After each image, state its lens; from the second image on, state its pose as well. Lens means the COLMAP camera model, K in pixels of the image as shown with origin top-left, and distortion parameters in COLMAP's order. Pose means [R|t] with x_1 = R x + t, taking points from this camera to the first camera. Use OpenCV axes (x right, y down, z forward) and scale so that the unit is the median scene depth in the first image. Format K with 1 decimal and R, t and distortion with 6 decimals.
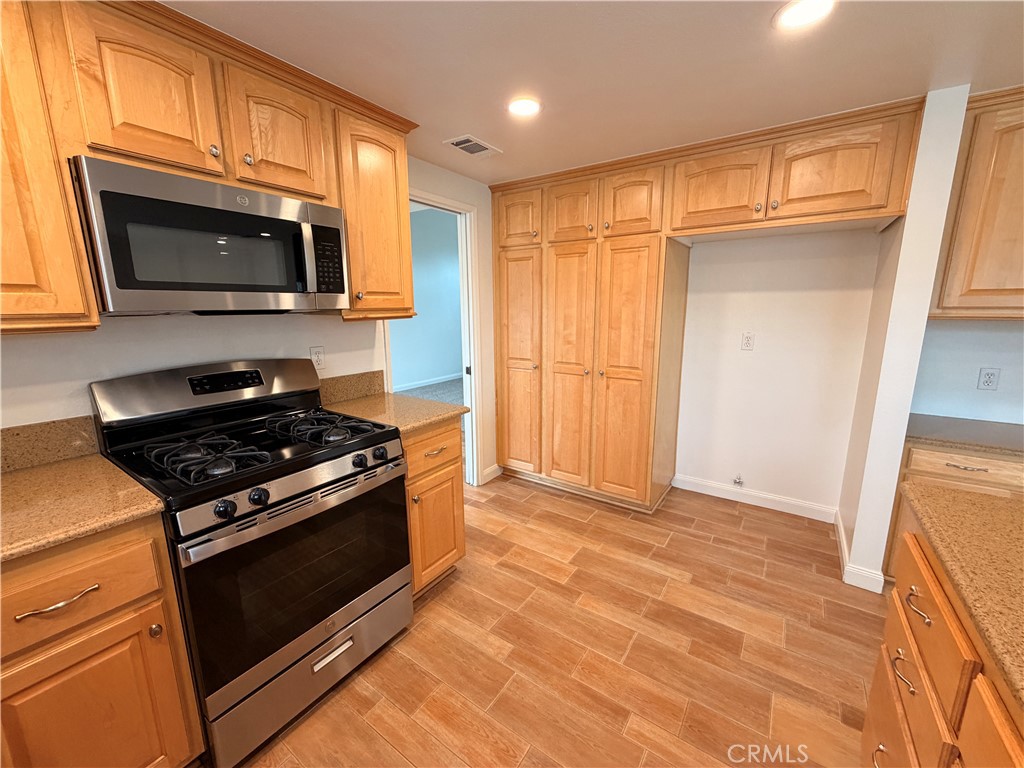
lens RADIAL K [[407.0, 0, 512.0], [0, 407.0, 384.0], [0, 0, 1]] dist [0.003146, 0.000178]
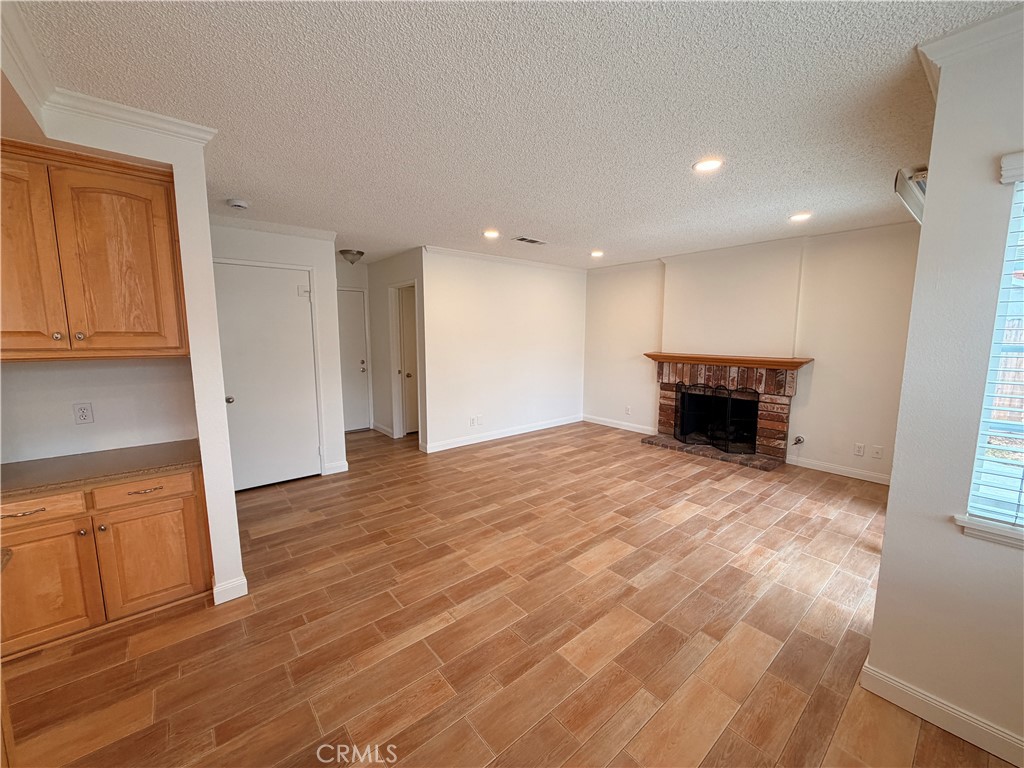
lens RADIAL K [[407.0, 0, 512.0], [0, 407.0, 384.0], [0, 0, 1]] dist [0.003146, 0.000178]
pose [[0.258869, -0.112471, 0.959342, 0.541883], [0.179244, 0.981541, 0.066706, 0.048391], [-0.949136, 0.154688, 0.274250, -0.436667]]
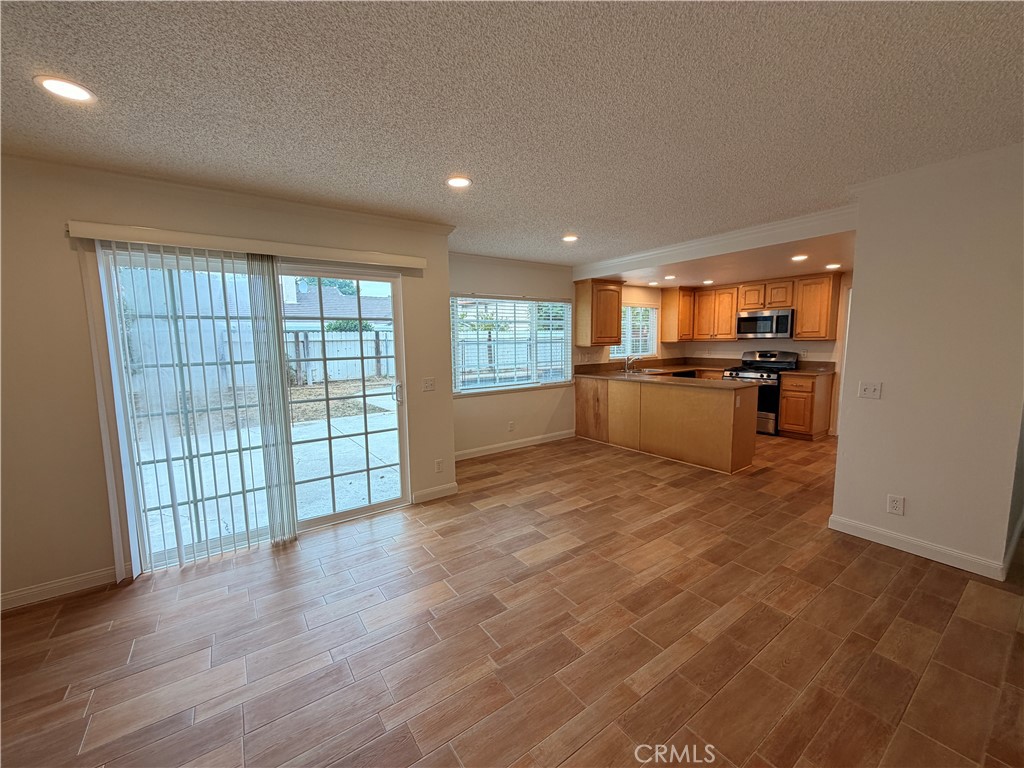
lens RADIAL K [[407.0, 0, 512.0], [0, 407.0, 384.0], [0, 0, 1]] dist [0.003146, 0.000178]
pose [[-0.335203, 0.118576, -0.934654, 3.518071], [-0.157472, 0.971042, 0.179668, -0.052319], [0.928893, 0.207407, -0.306823, -0.015813]]
